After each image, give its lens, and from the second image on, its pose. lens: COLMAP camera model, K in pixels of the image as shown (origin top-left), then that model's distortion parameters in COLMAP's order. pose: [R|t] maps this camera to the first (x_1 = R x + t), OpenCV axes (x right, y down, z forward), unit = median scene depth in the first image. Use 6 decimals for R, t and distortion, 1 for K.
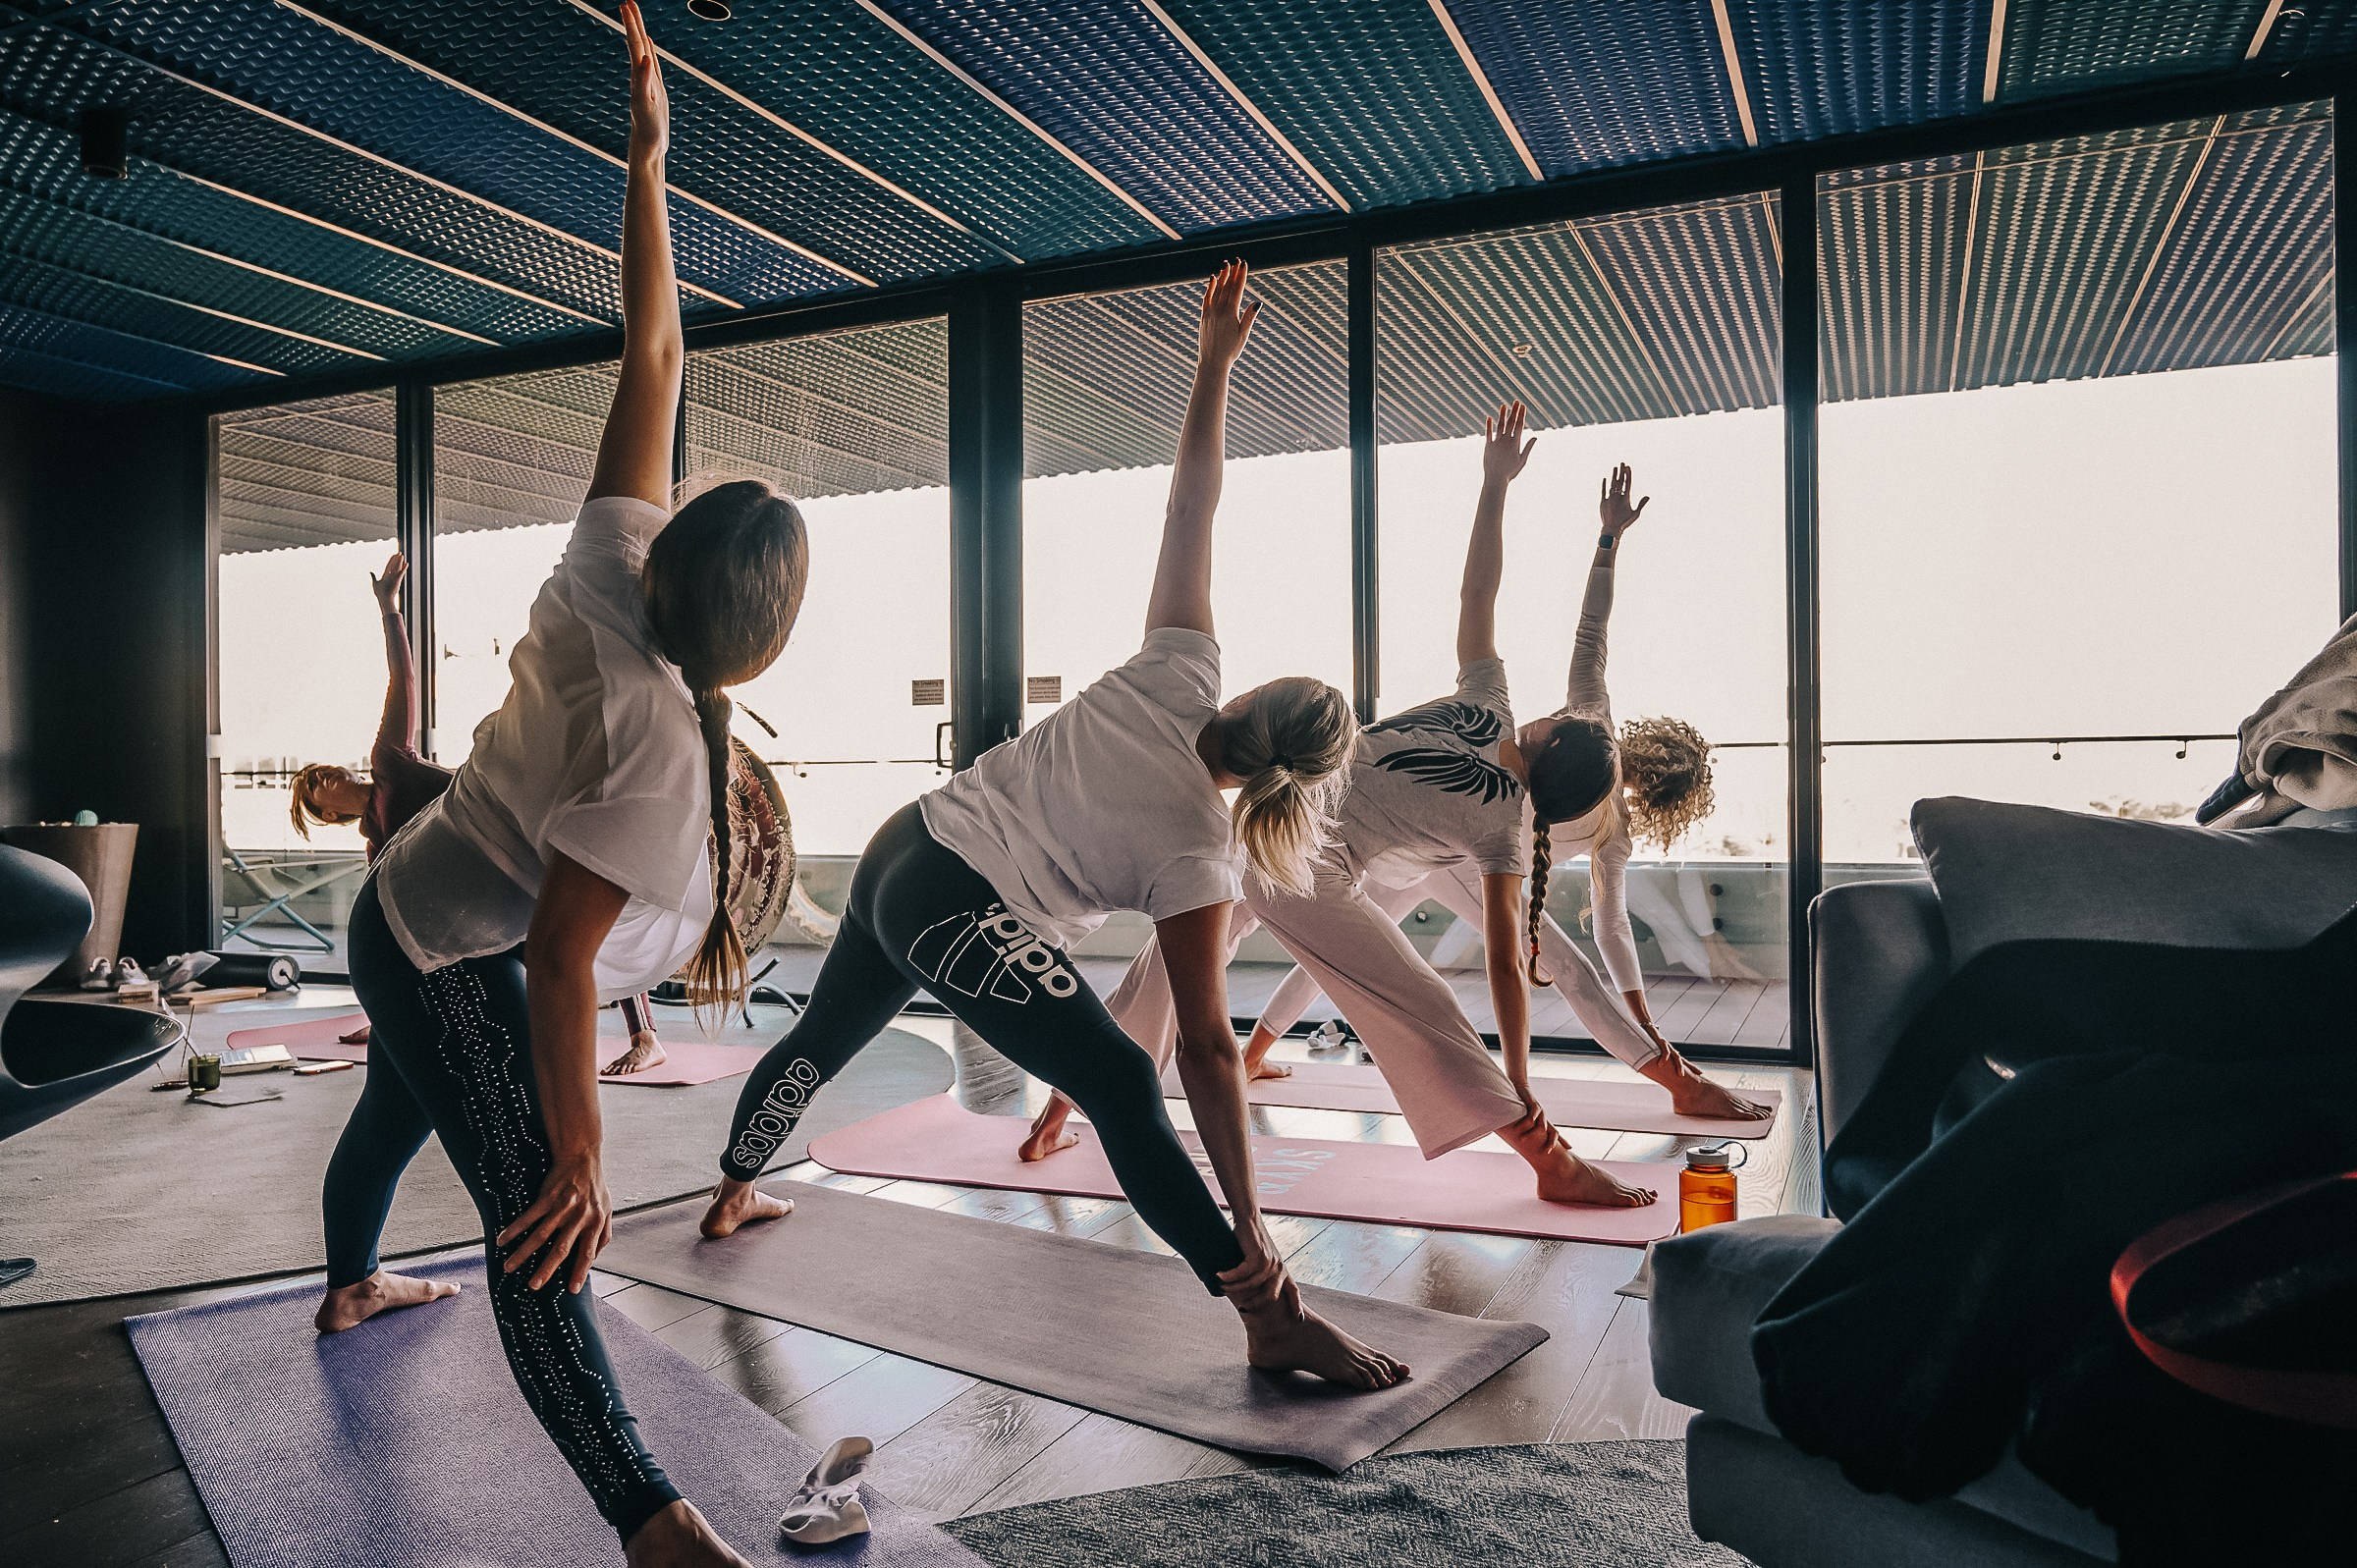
lens RADIAL K [[1703.5, 0, 1305.3], [0, 1703.5, 735.6], [0, 0, 1]] dist [0.003359, 0.002648]
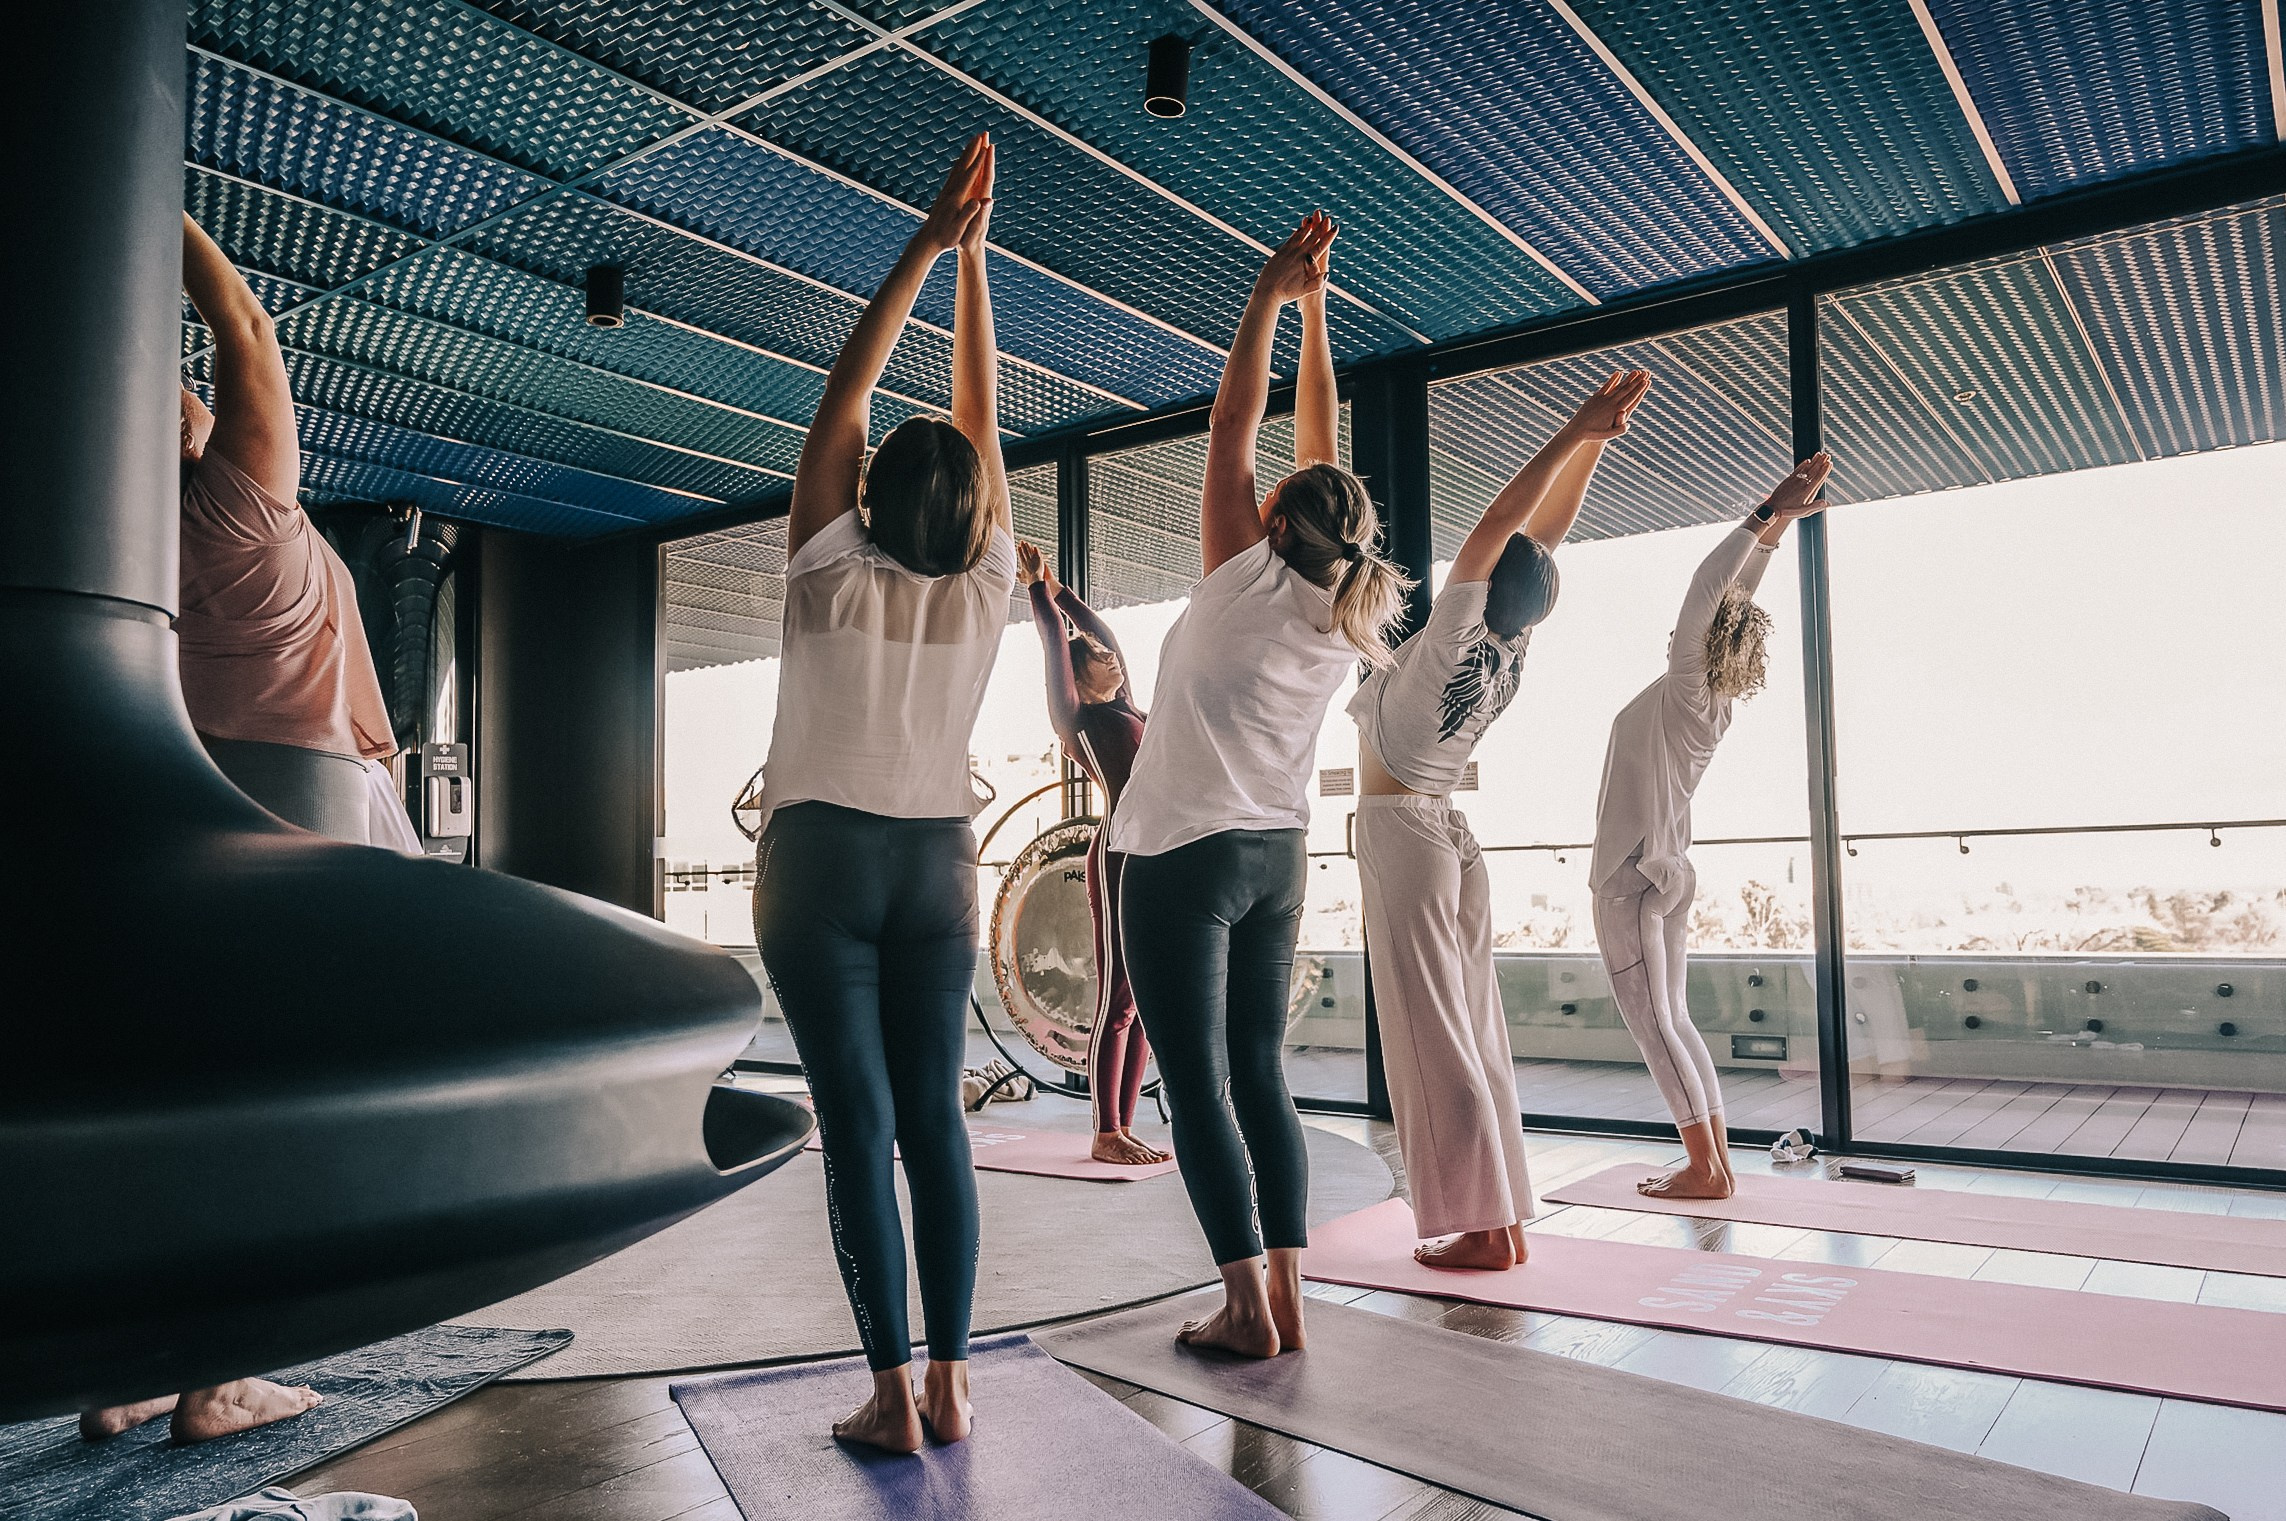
lens RADIAL K [[1643.6, 0, 1143.0], [0, 1643.6, 760.5], [0, 0, 1]] dist [0.011542, -0.001266]
pose [[0.976436, -0.024364, -0.214426, -0.131043], [0.014770, 0.998822, -0.046232, 0.004316], [0.215300, 0.041975, 0.975645, 0.050439]]
